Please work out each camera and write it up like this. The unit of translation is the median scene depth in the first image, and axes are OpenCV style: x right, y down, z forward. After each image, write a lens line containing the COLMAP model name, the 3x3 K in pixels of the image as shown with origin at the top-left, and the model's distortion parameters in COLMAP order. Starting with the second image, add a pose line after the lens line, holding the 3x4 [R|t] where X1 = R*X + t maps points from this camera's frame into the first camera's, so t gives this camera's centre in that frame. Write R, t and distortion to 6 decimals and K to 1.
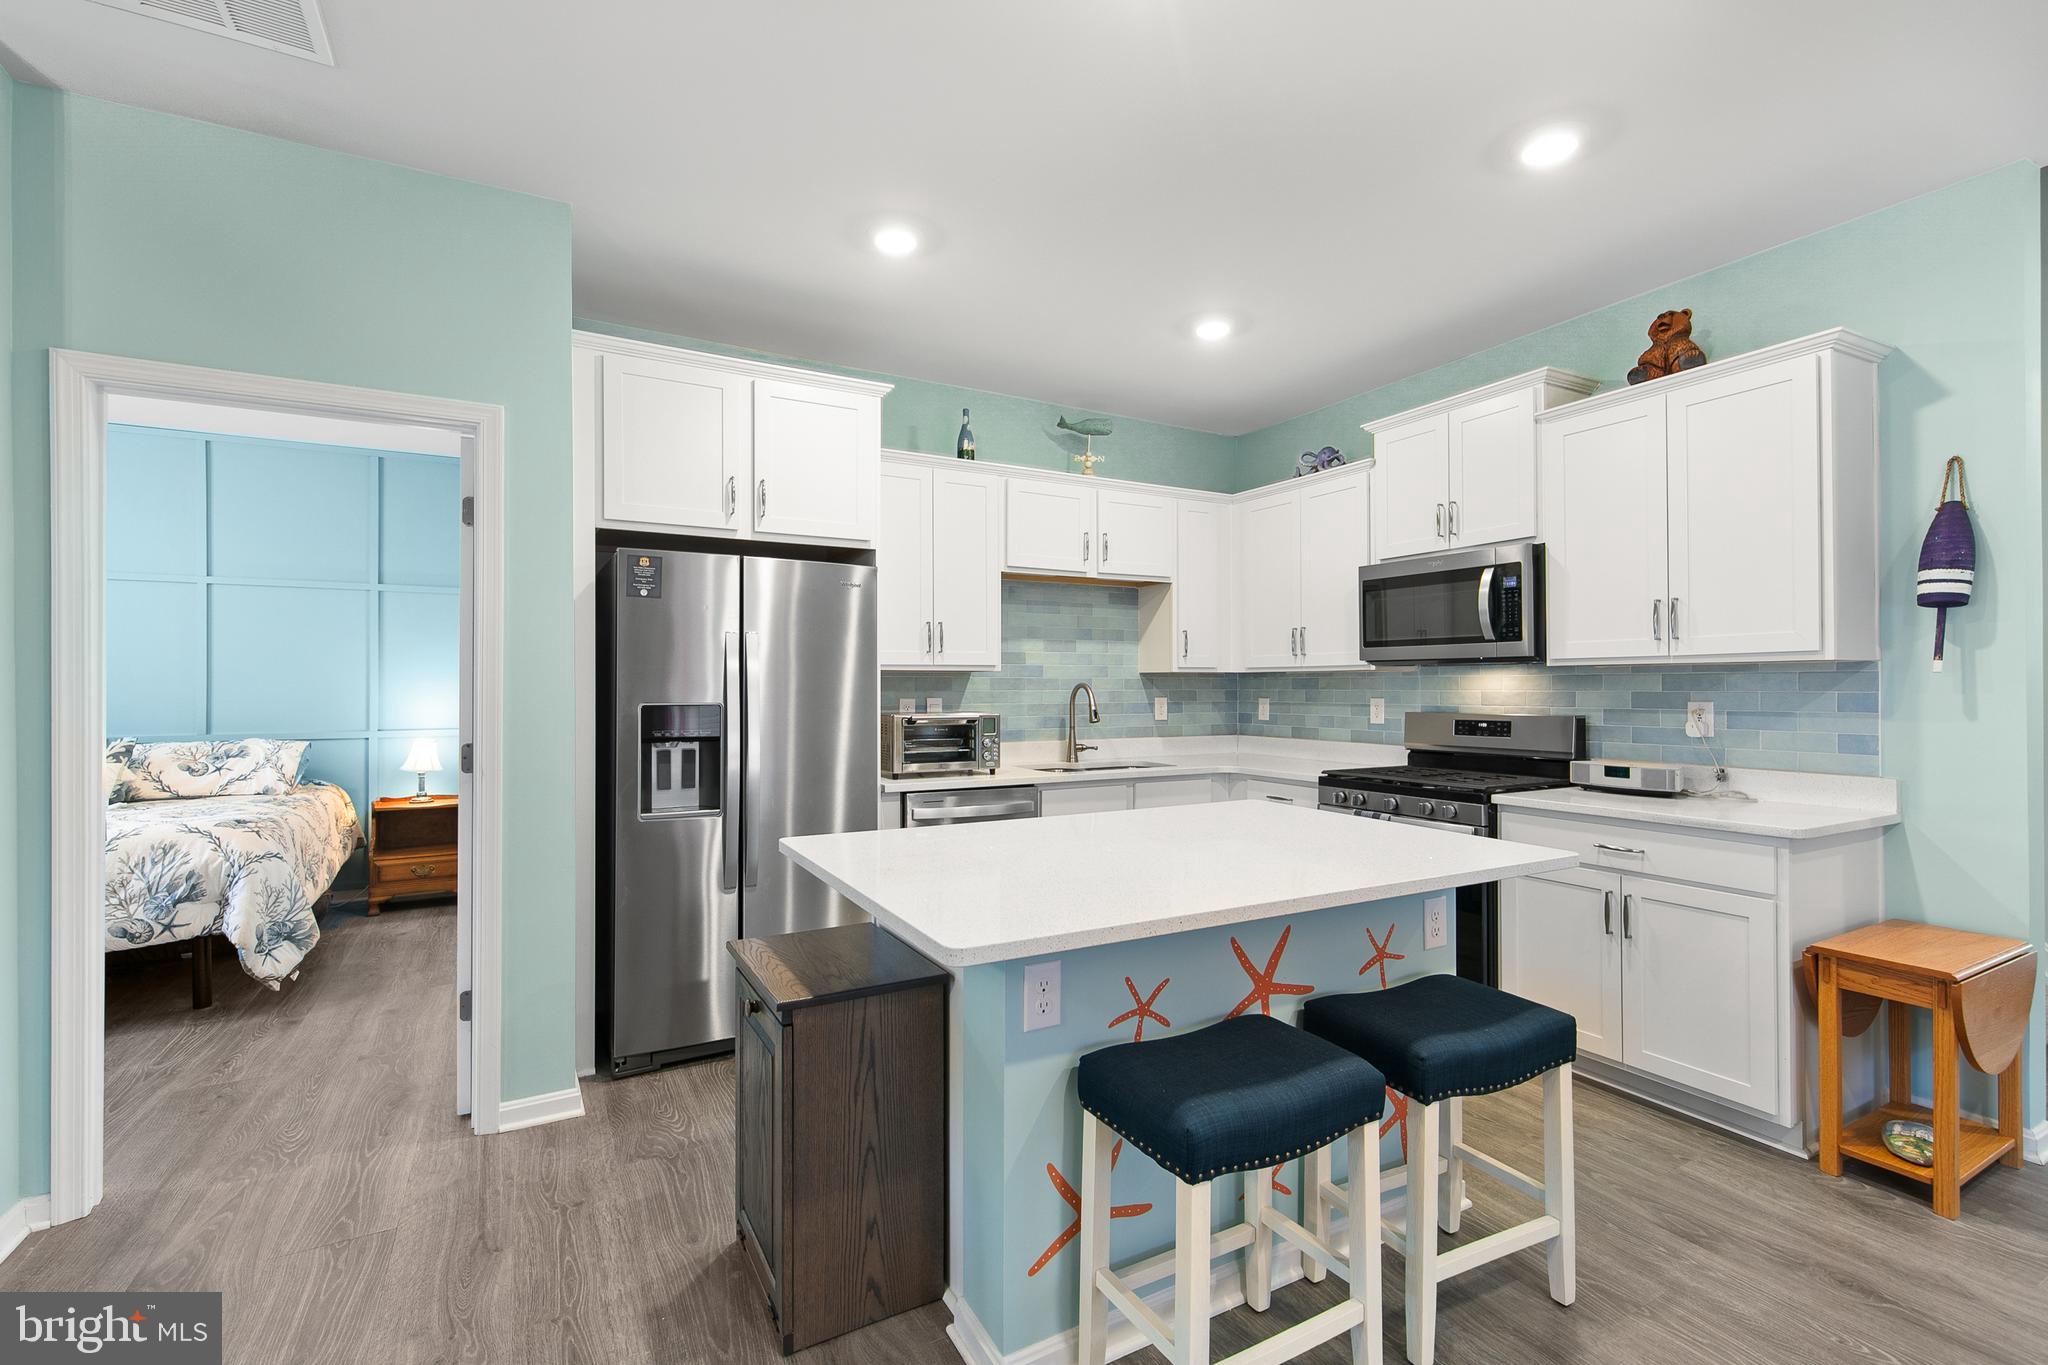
lens RADIAL K [[907.6, 0, 1023.6], [0, 907.6, 685.3], [0, 0, 1]] dist [0.007317, -0.000090]
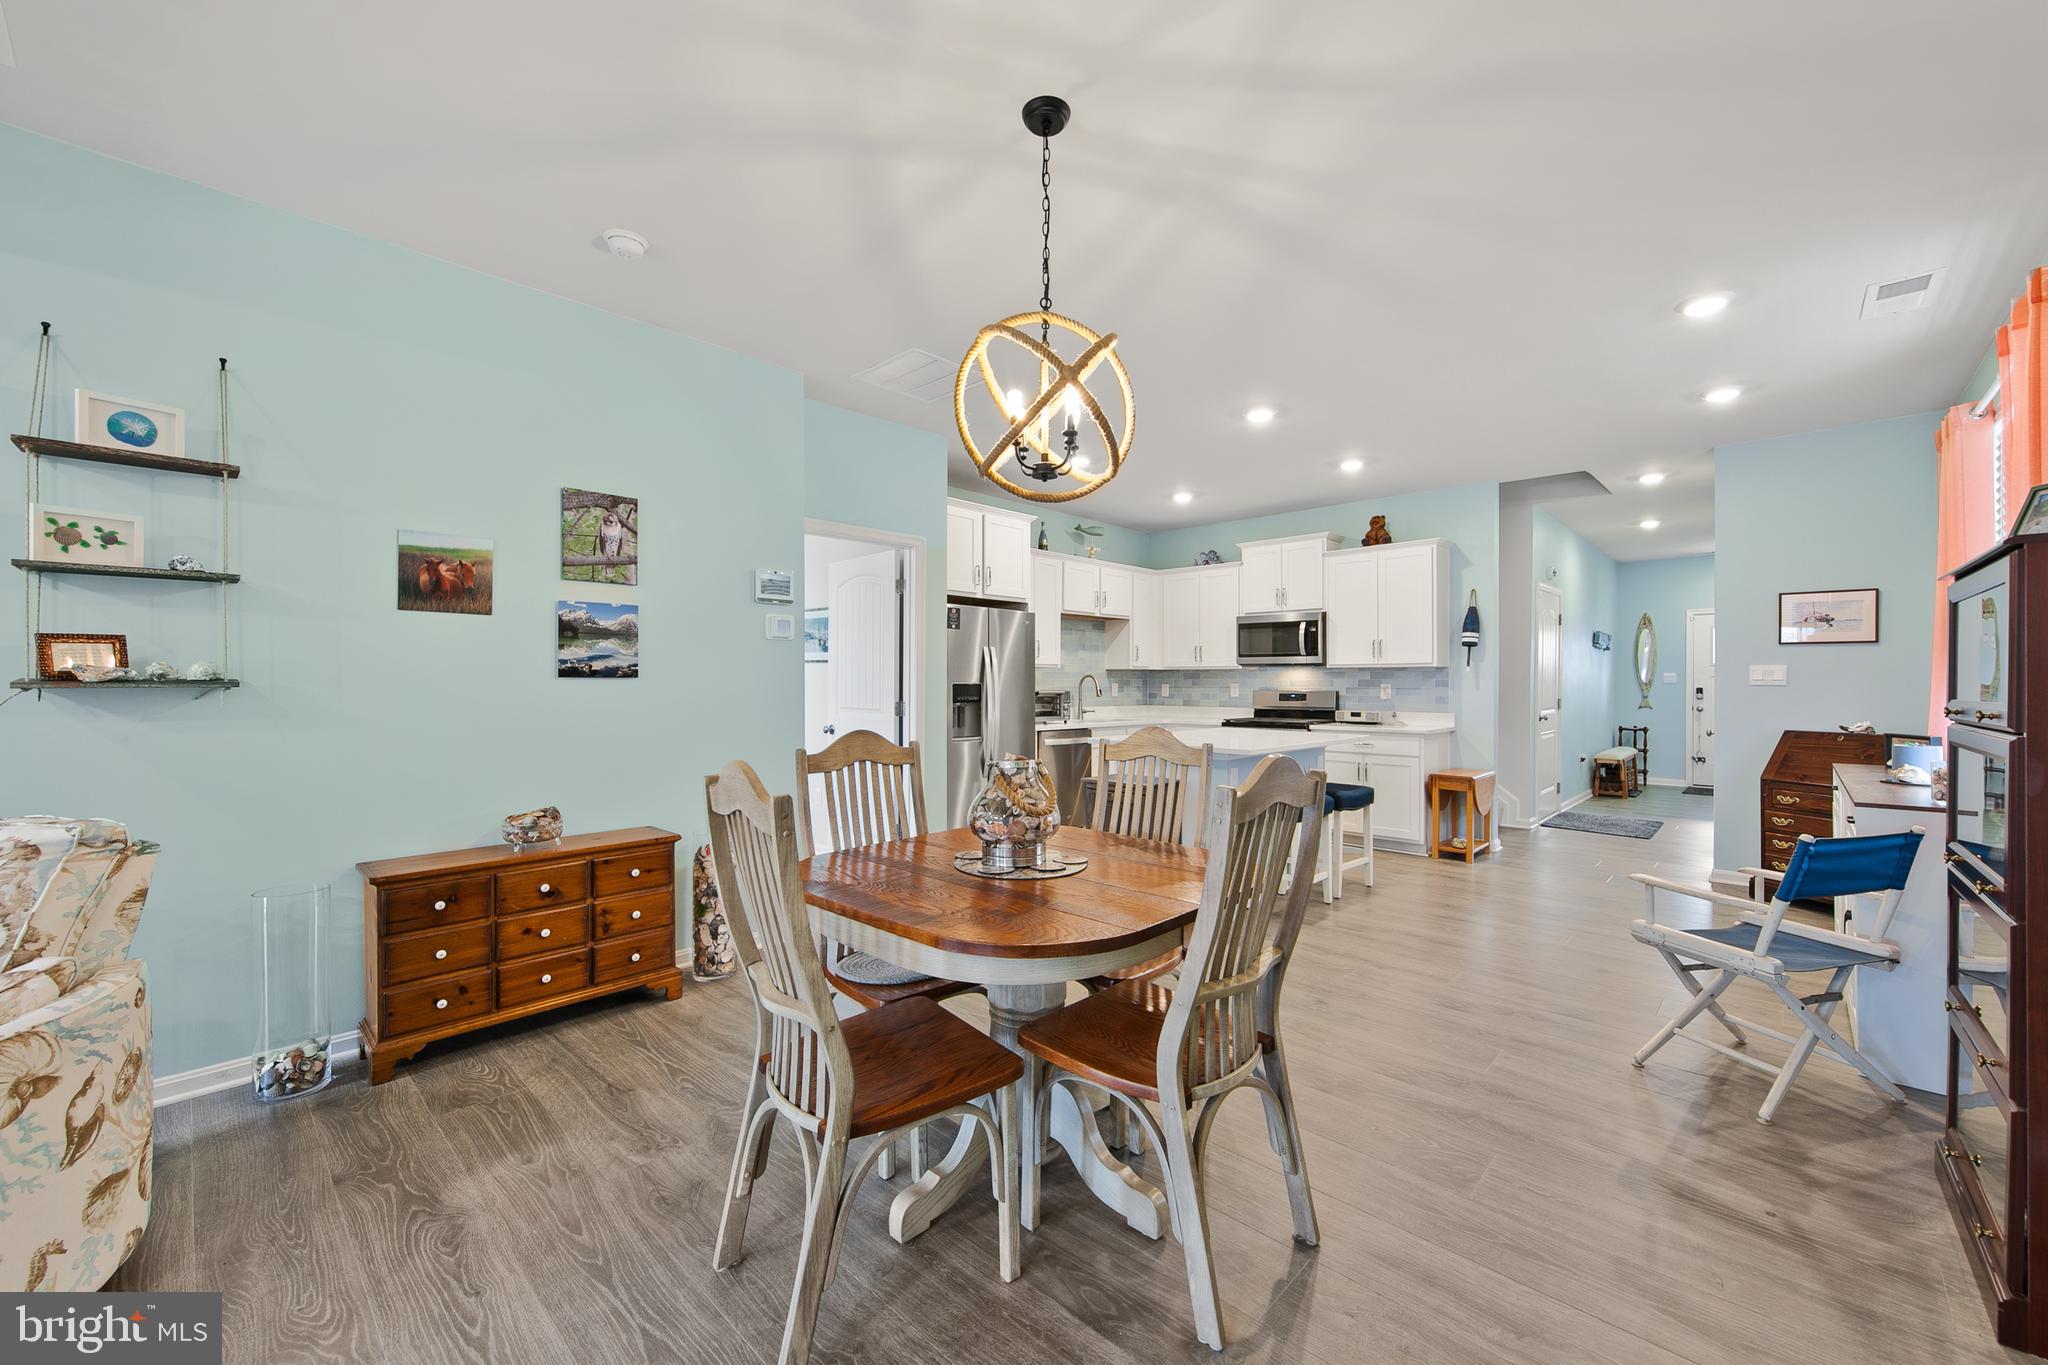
lens RADIAL K [[813.8, 0, 1028.9], [0, 813.8, 685.8], [0, 0, 1]] dist [0.005842, 0.000357]
pose [[0.950936, 0.001950, 0.309381, -0.673008], [-0.003917, 0.999976, 0.005737, 0.013203], [-0.309363, -0.006667, 0.950921, -0.610208]]
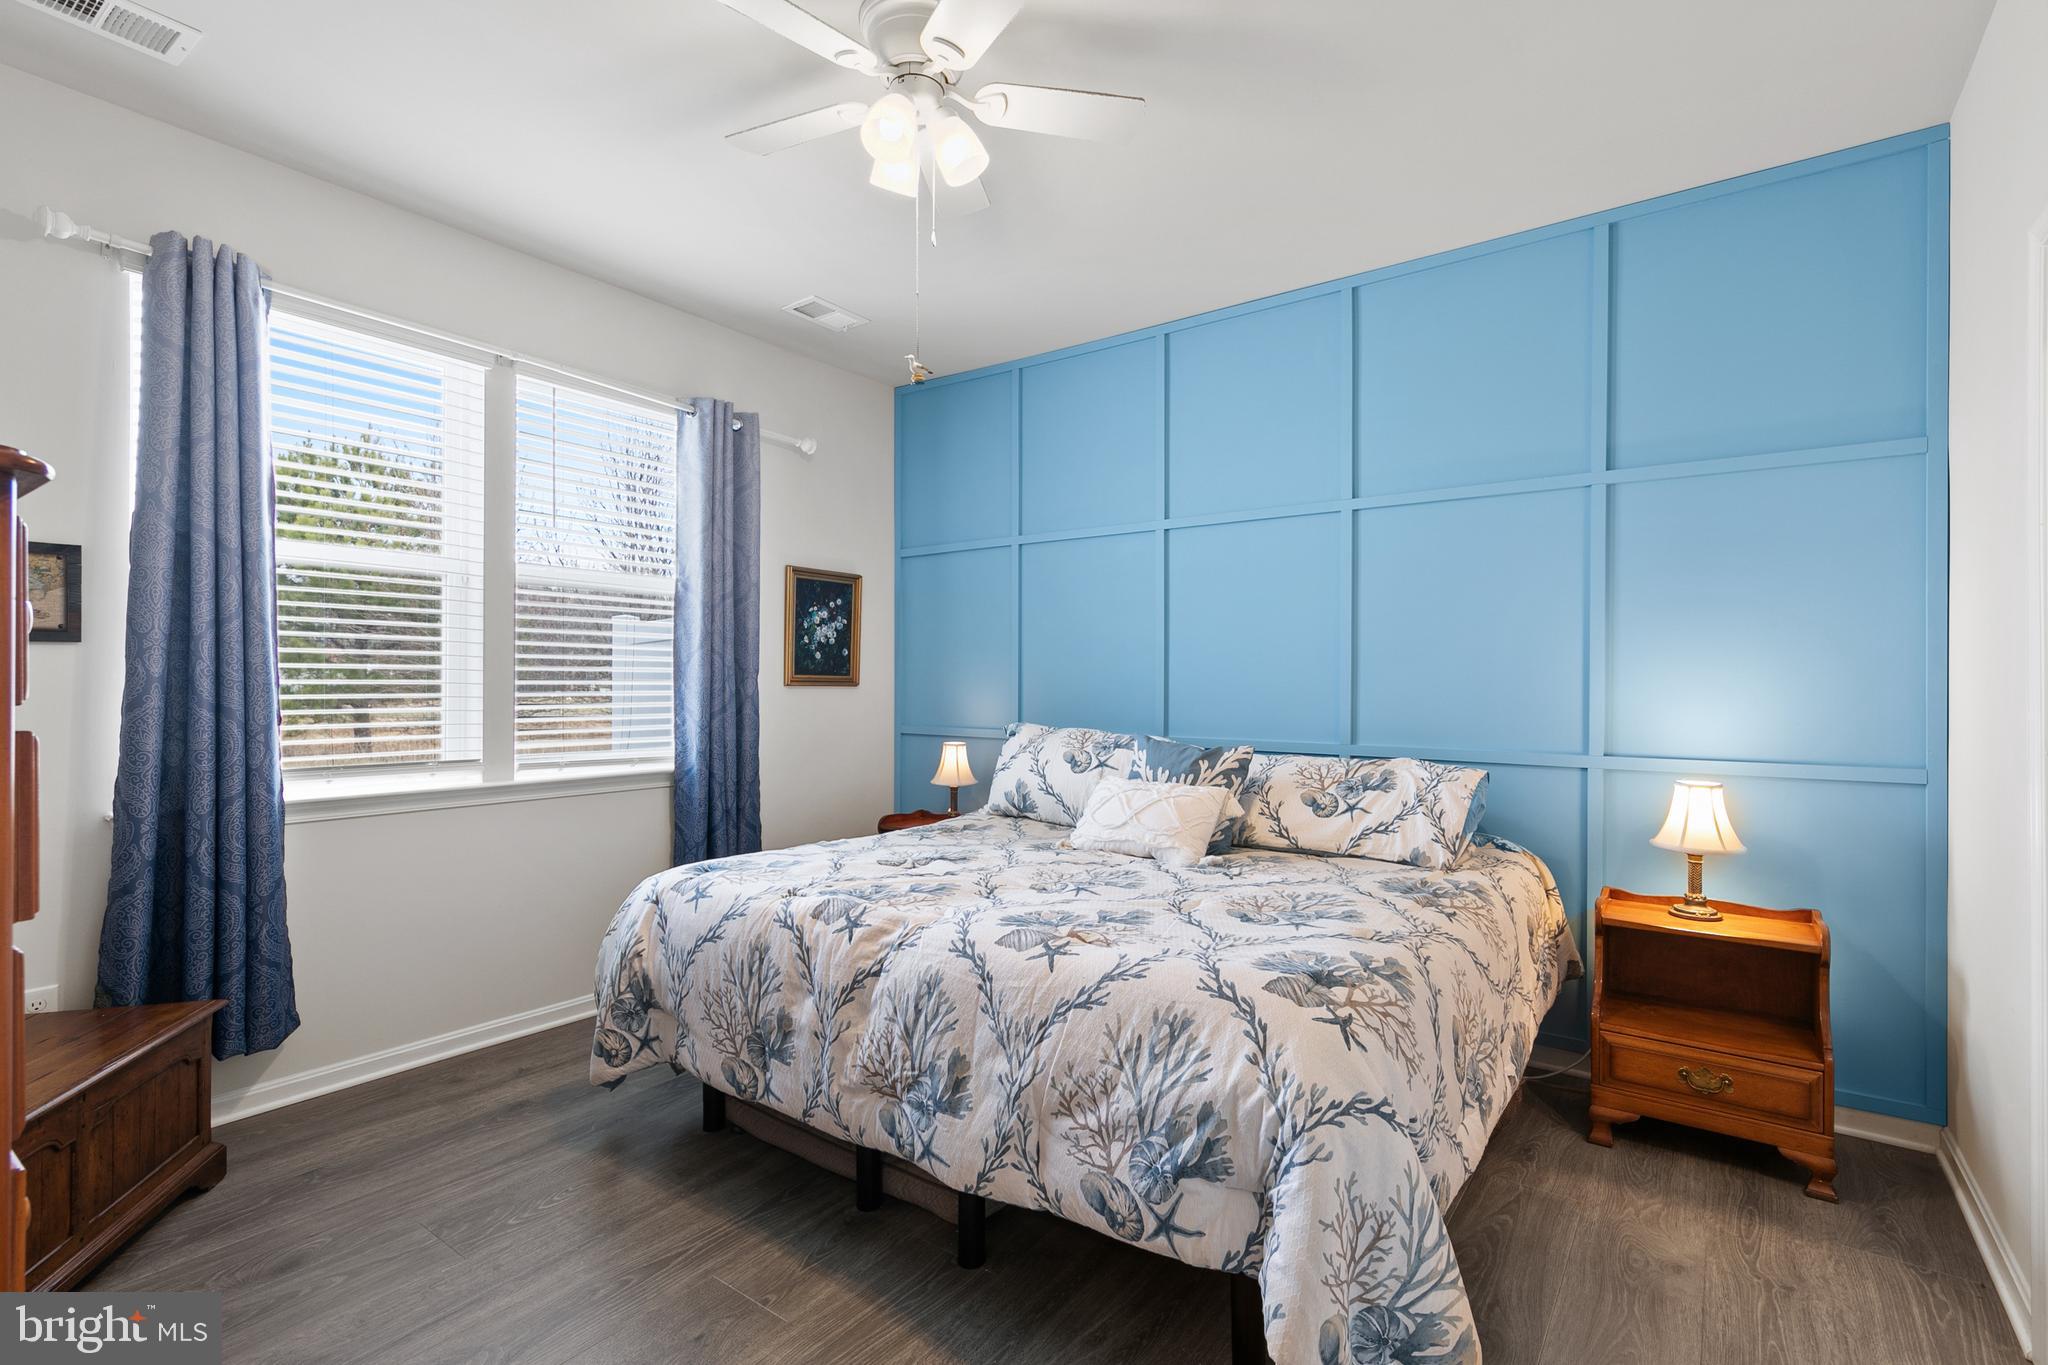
lens RADIAL K [[942.2, 0, 1030.5], [0, 942.2, 680.1], [0, 0, 1]] dist [0.008344, 0.000247]
pose [[0.418153, 0.002617, -0.908373, -0.547721], [-0.004699, 0.999989, 0.000718, 0.012595], [0.908365, 0.003968, 0.418160, 0.734163]]
